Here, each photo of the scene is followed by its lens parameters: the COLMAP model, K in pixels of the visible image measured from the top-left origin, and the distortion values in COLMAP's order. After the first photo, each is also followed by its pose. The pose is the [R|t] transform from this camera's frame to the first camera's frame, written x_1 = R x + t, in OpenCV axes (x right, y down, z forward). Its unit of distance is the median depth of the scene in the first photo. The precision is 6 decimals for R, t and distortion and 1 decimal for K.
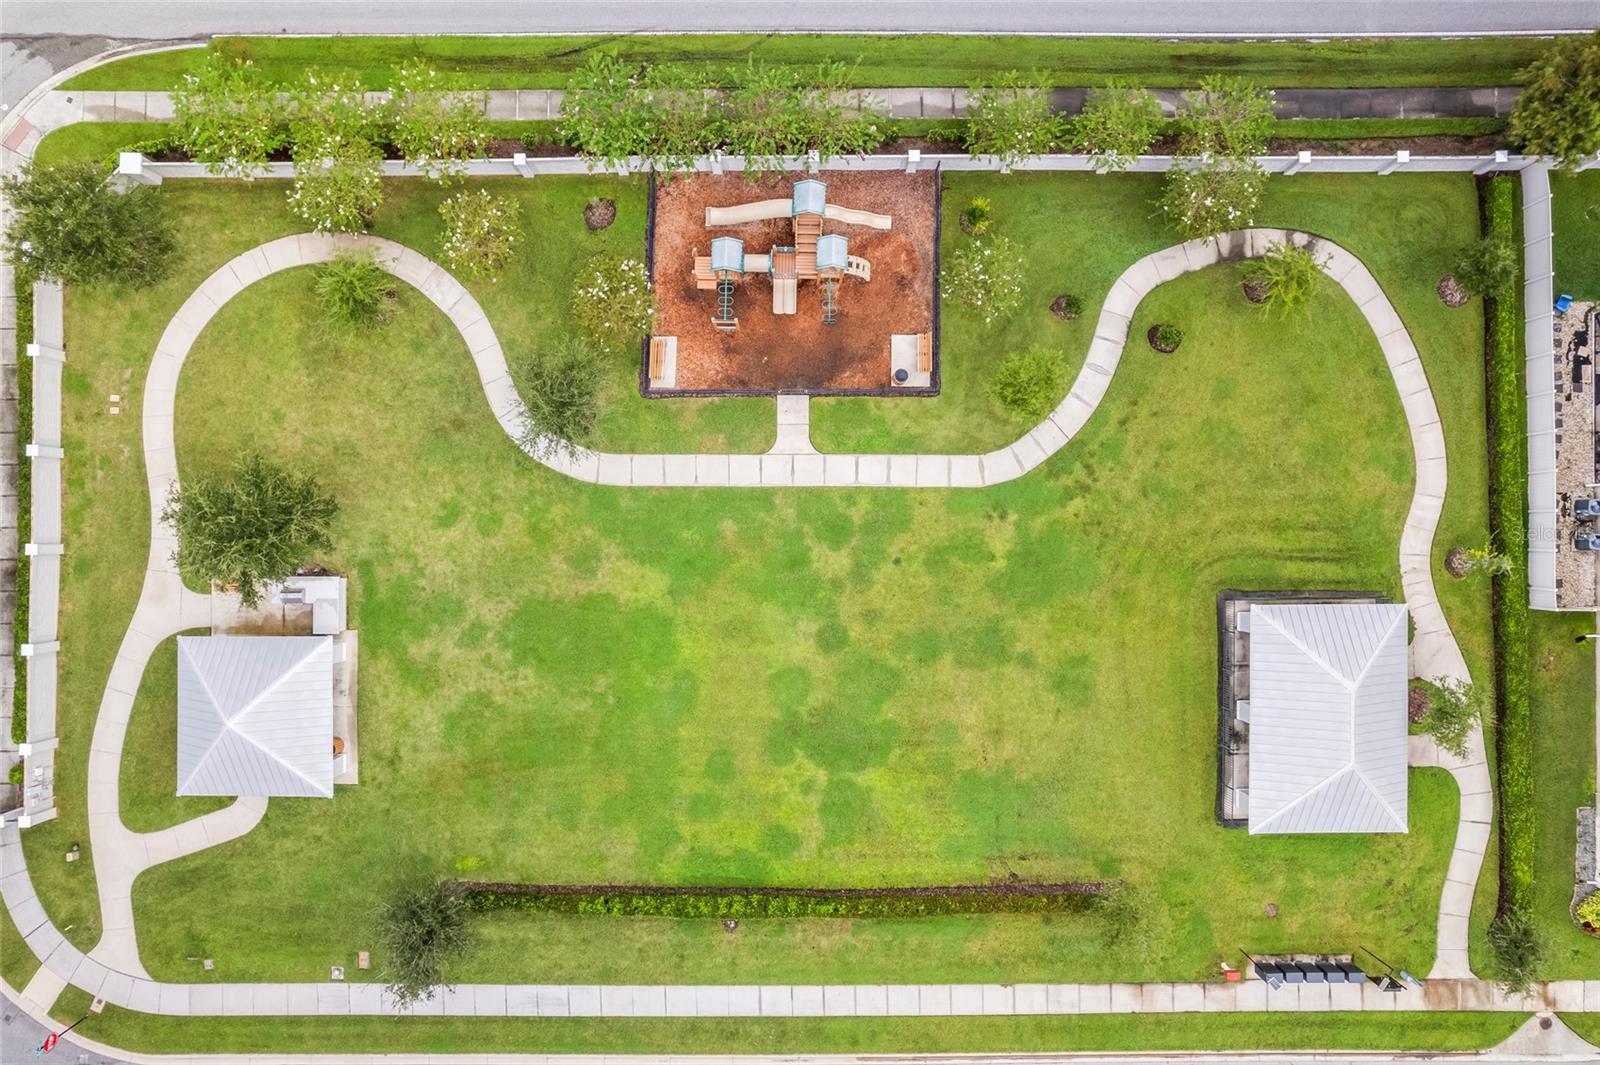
lens RADIAL K [[1038.4, 0, 792.5], [0, 1038.4, 536.4], [0, 0, 1]] dist [-0.084391, 0.066877]
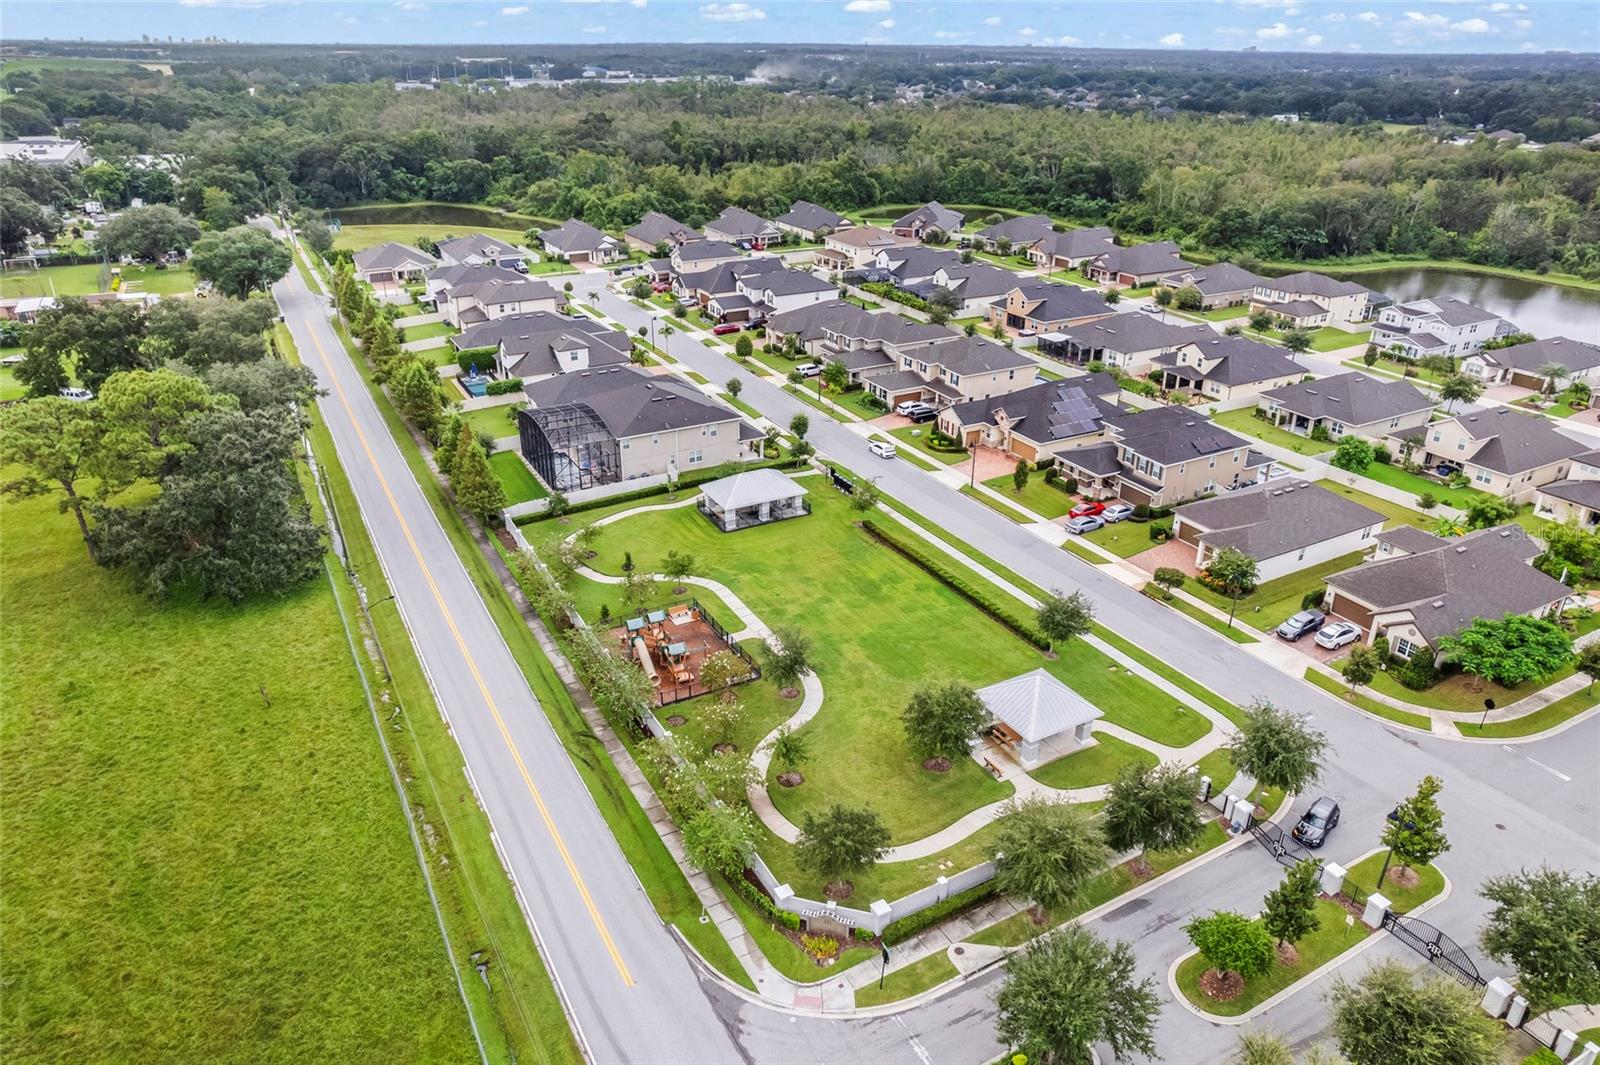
lens RADIAL K [[1038.4, 0, 792.5], [0, 1038.4, 536.4], [0, 0, 1]] dist [-0.084391, 0.066877]
pose [[-0.482193, -0.357801, 0.799667, -1.540364], [0.875847, -0.217226, 0.430934, -0.821552], [0.019519, 0.908180, 0.418124, 0.022750]]
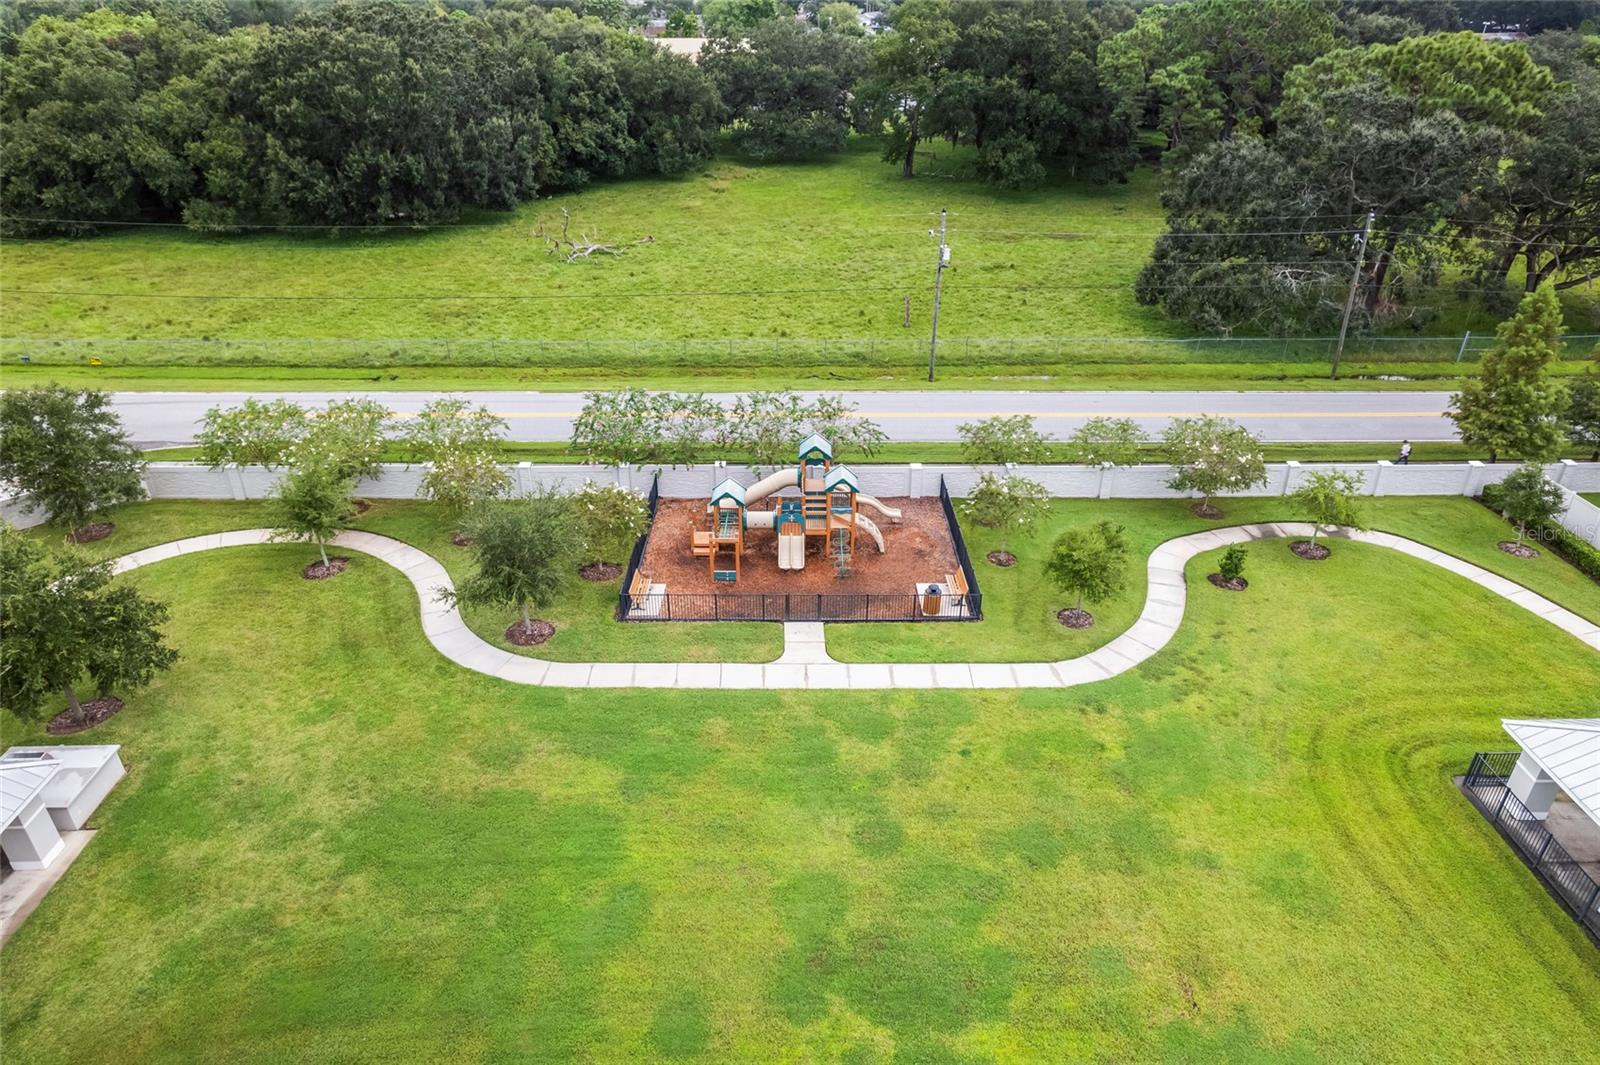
lens RADIAL K [[1038.4, 0, 792.5], [0, 1038.4, 536.4], [0, 0, 1]] dist [-0.084391, 0.066877]
pose [[0.999608, 0.008386, 0.026720, -0.030622], [0.019083, 0.494350, -0.869054, 0.536576], [-0.020497, 0.869223, 0.493996, 0.545598]]
